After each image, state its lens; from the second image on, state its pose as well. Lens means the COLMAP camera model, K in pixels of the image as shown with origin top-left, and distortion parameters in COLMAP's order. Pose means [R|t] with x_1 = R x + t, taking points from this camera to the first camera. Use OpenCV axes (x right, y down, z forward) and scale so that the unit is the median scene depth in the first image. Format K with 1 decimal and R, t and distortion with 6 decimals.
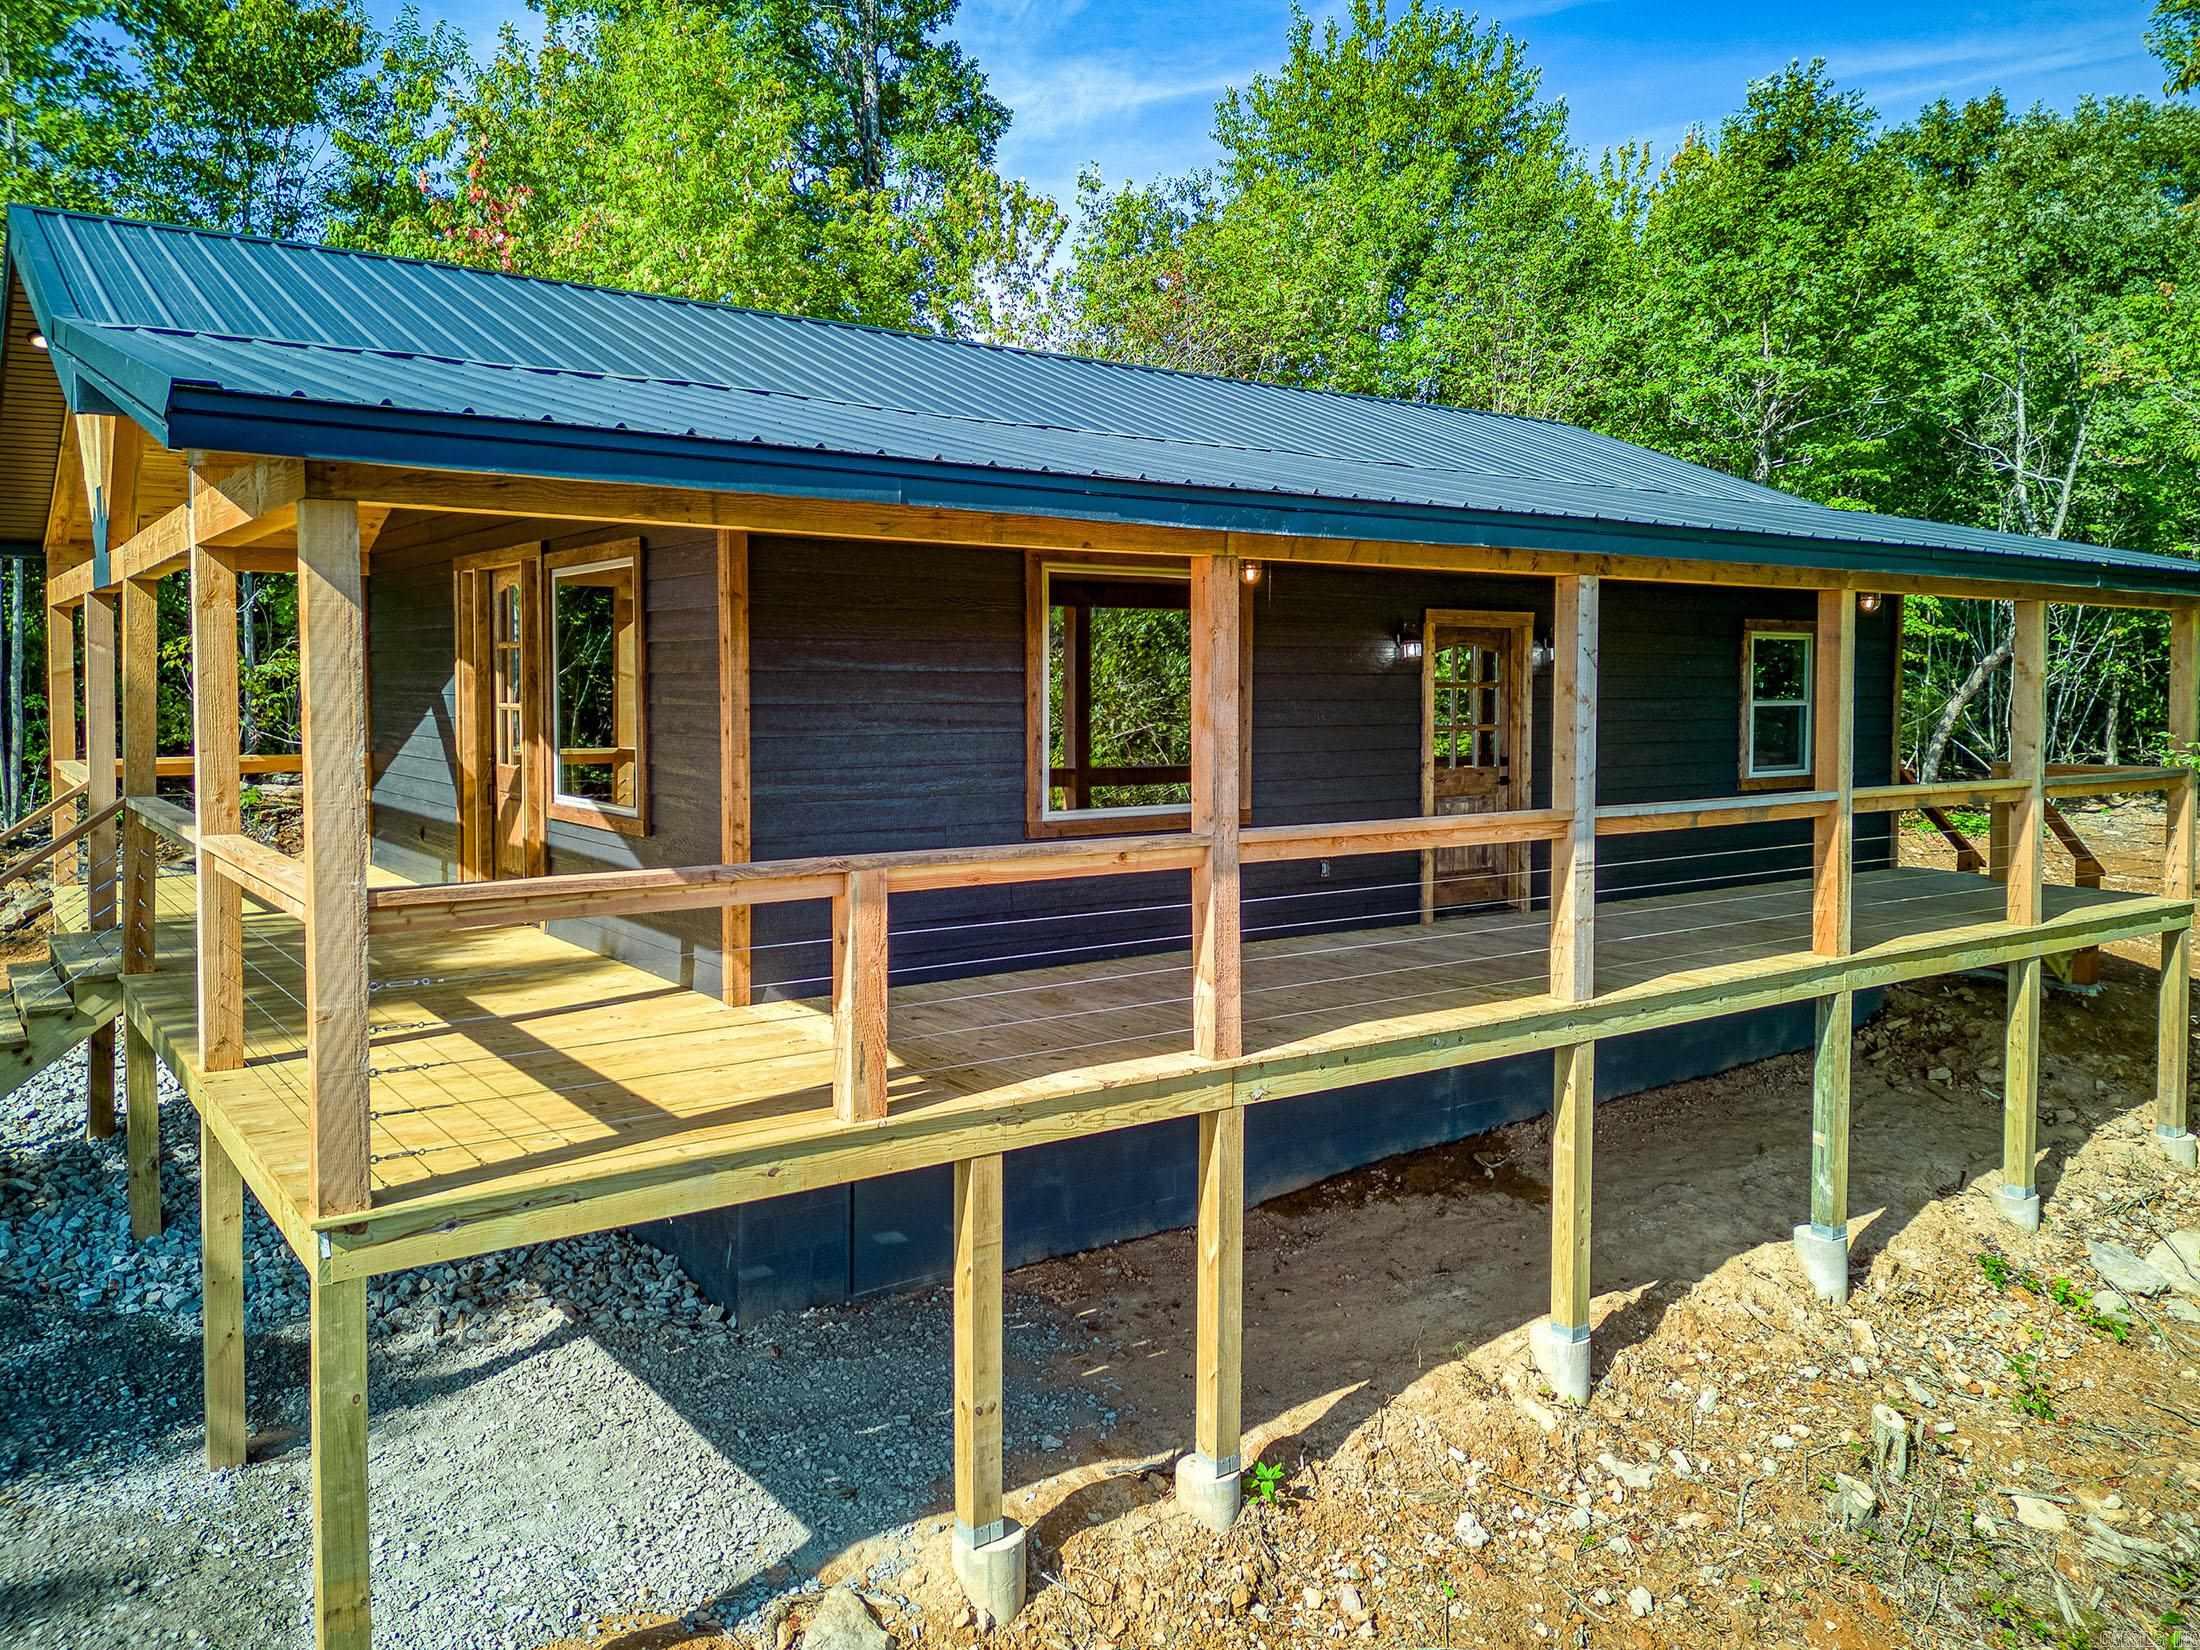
lens RADIAL K [[1604.8, 0, 1096.5], [0, 1604.8, 757.7], [0, 0, 1]] dist [0.065683, -0.057677]
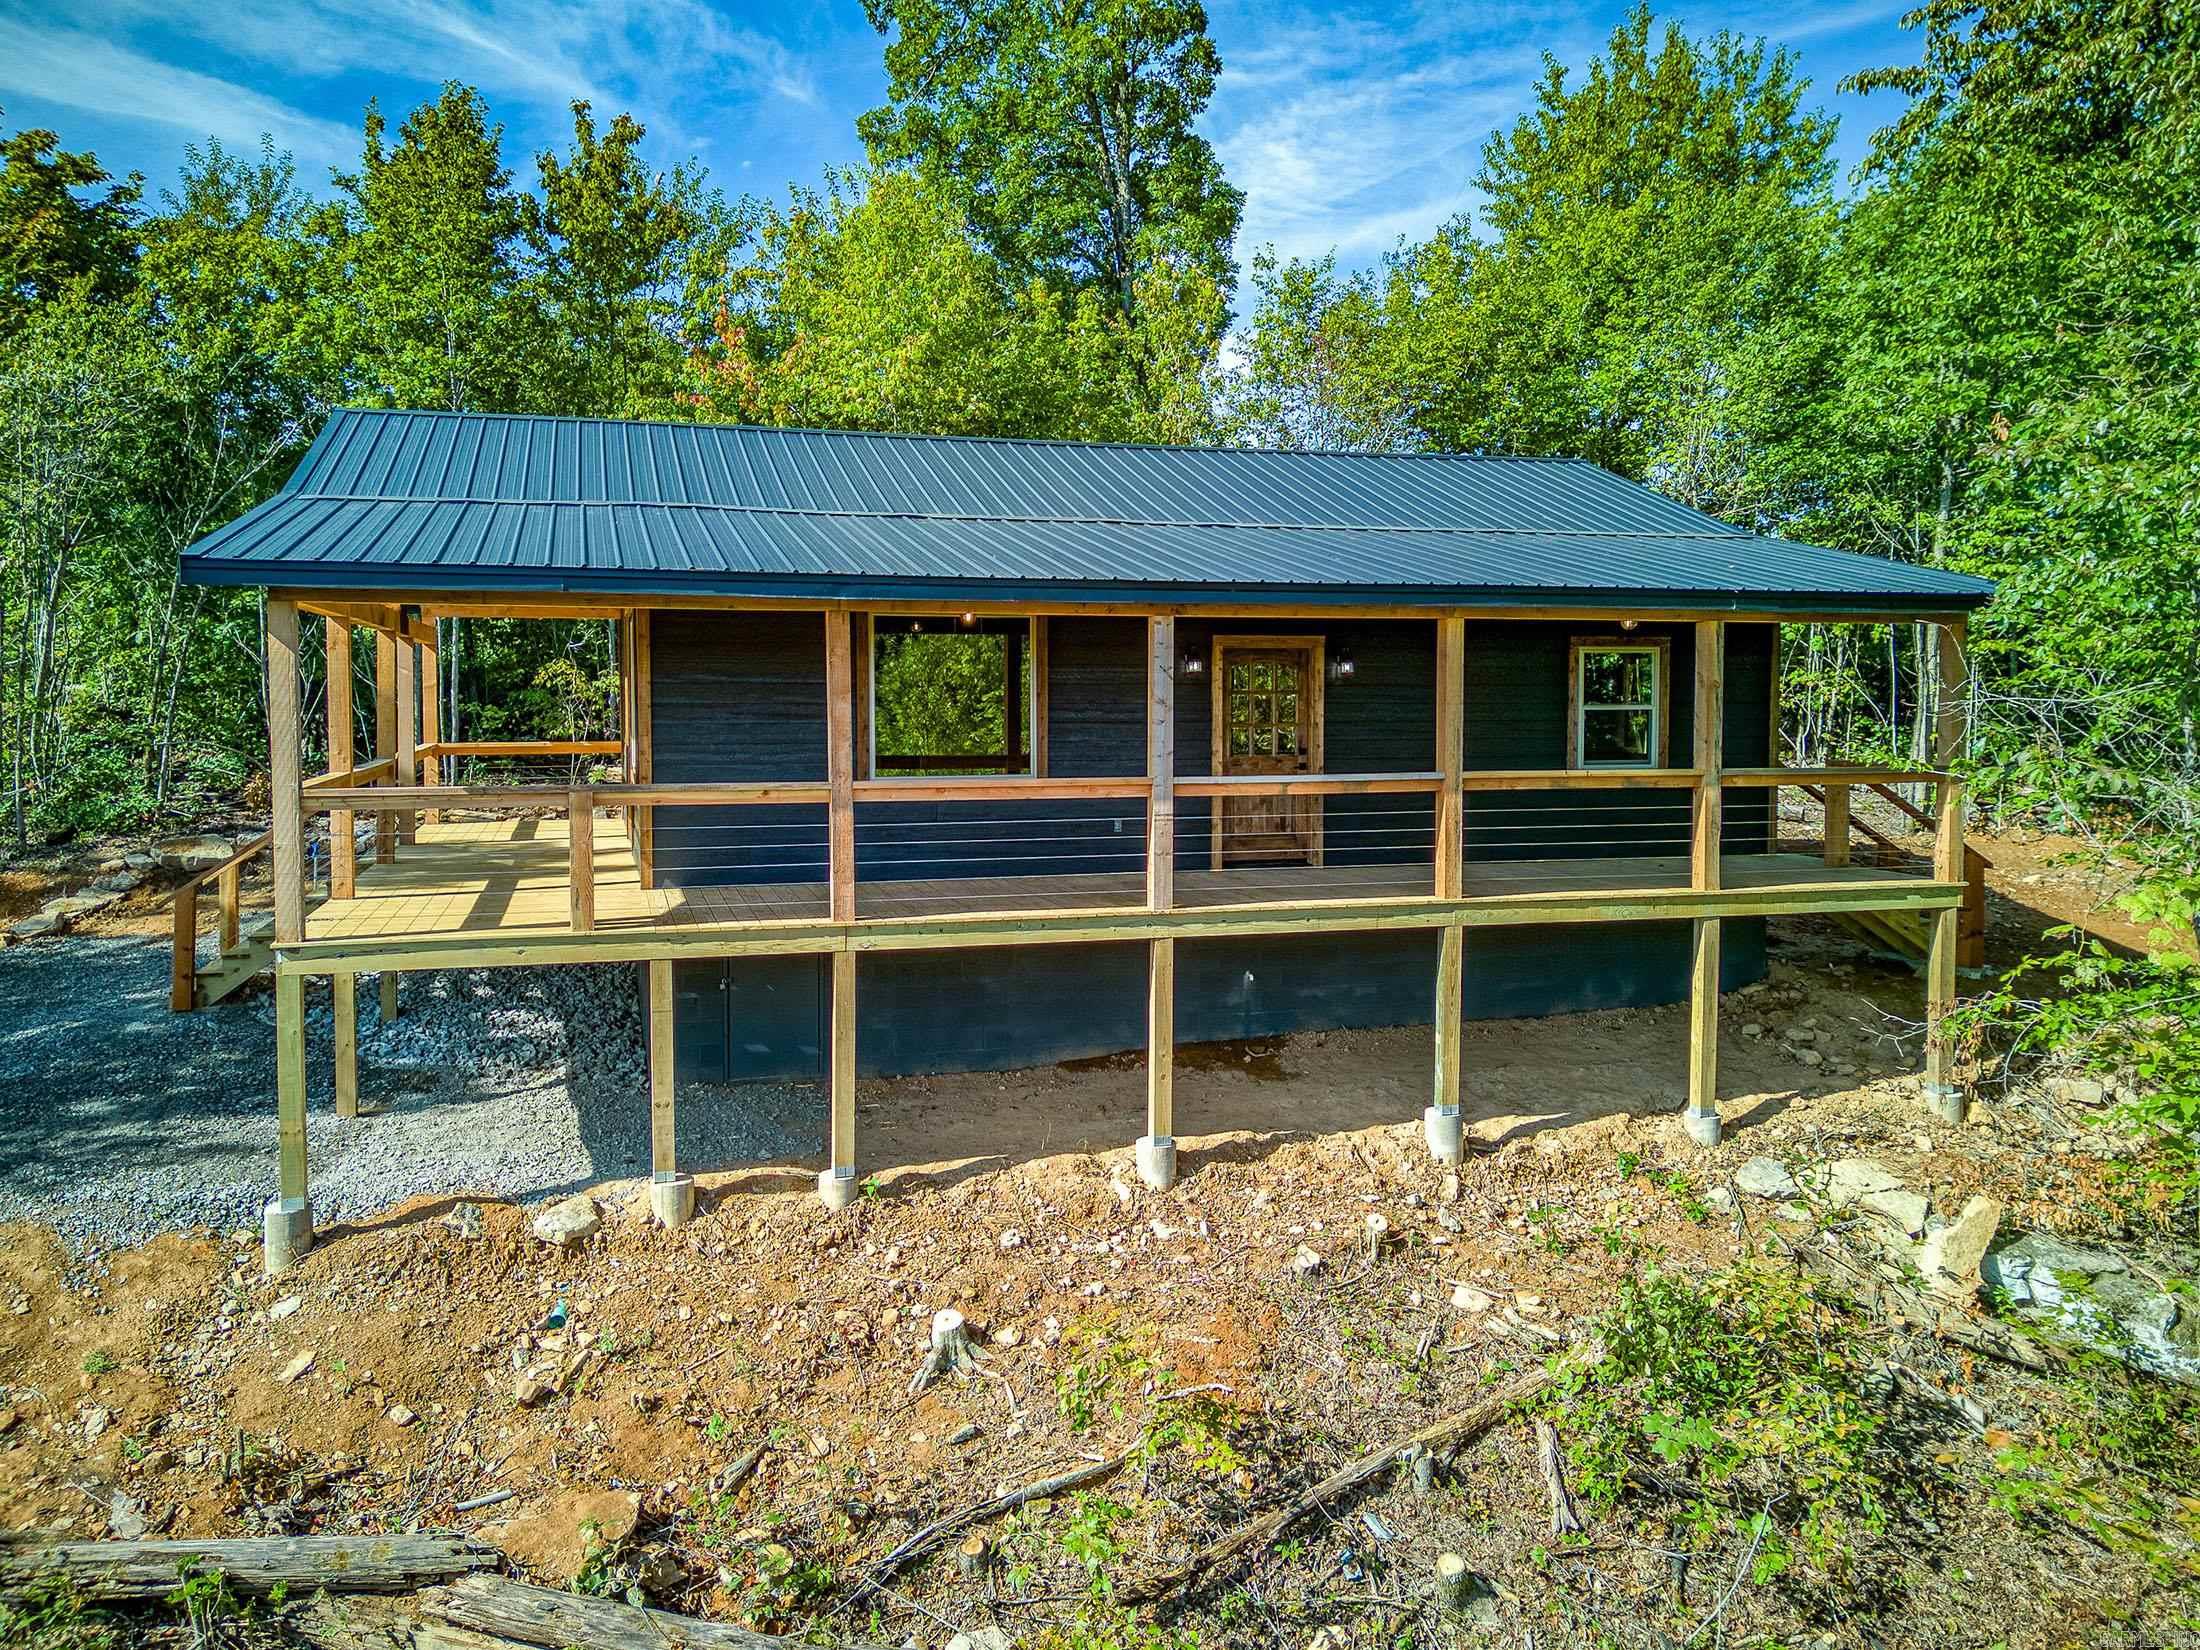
lens RADIAL K [[1604.8, 0, 1085.7], [0, 1604.8, 767.8], [0, 0, 1]] dist [0.065683, -0.057677]
pose [[0.943513, 0.014109, -0.331034, 0.608646], [-0.014196, 0.999897, 0.002156, 0.018495], [0.331030, 0.002665, 0.943616, -0.322024]]
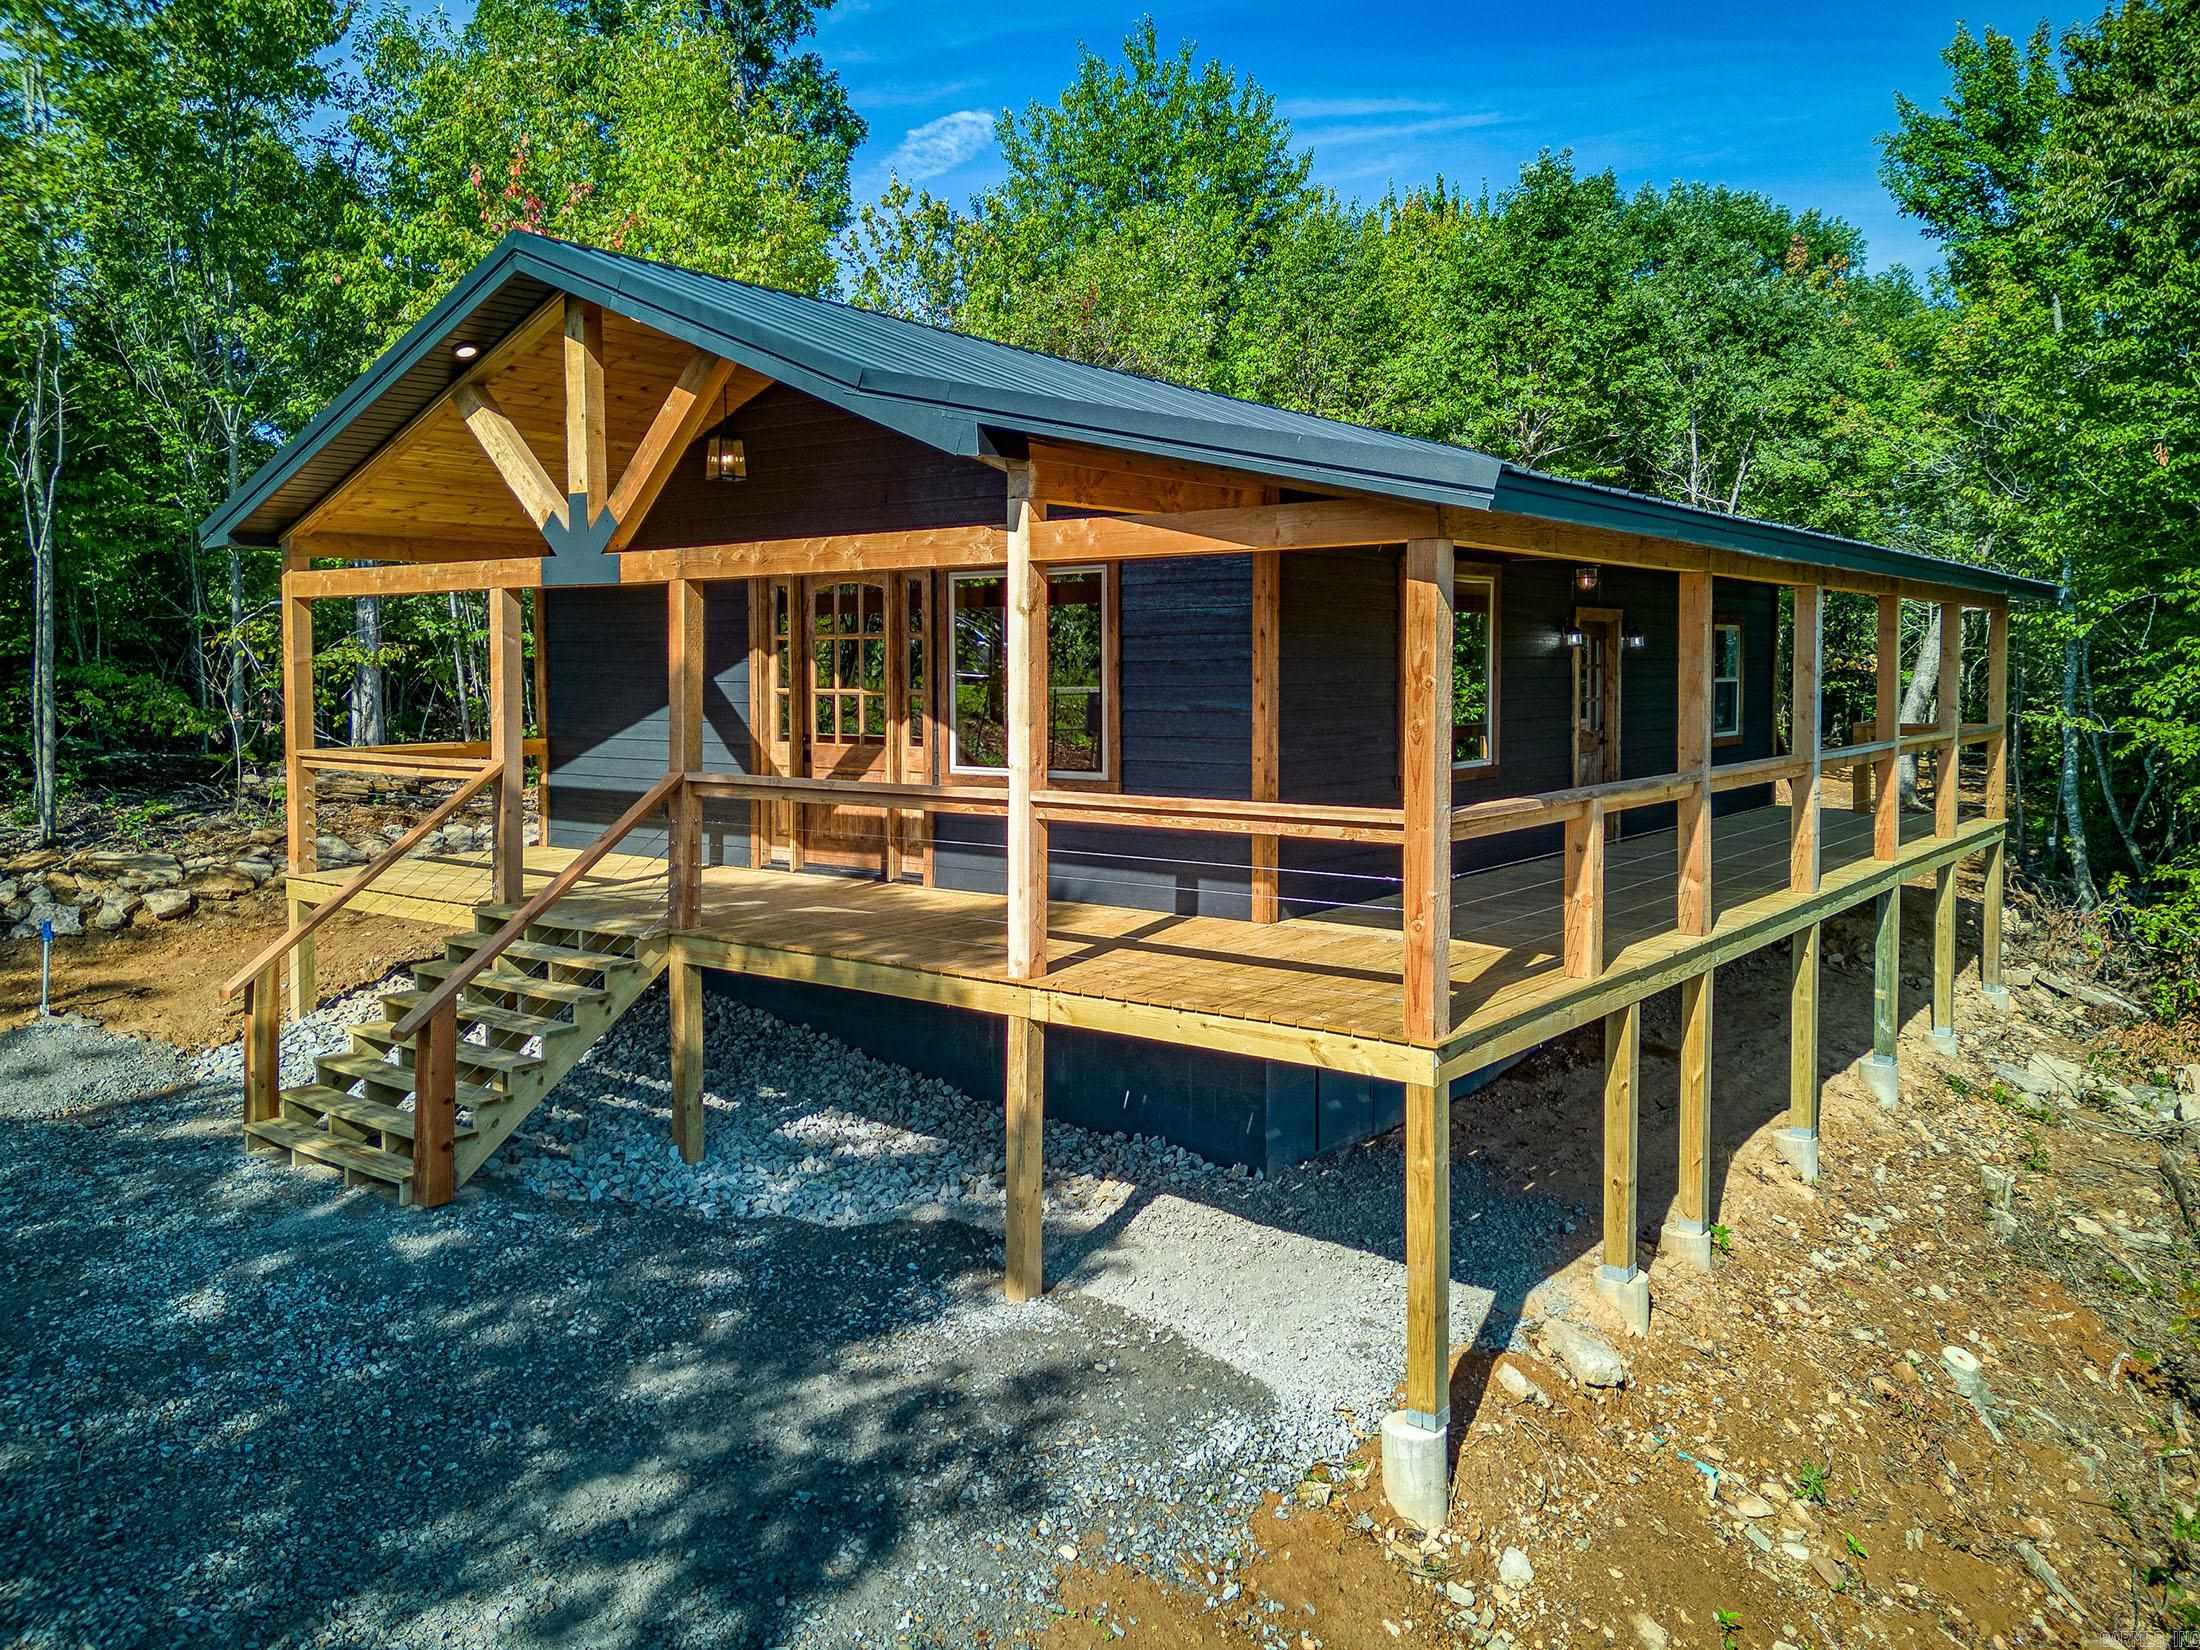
lens RADIAL K [[1604.8, 0, 1089.1], [0, 1604.8, 749.8], [0, 0, 1]] dist [0.065683, -0.057677]
pose [[0.960519, -0.019337, 0.277542, -0.586392], [0.018273, 0.999812, 0.006419, 0.006199], [-0.277614, -0.001094, 0.960692, -0.140538]]
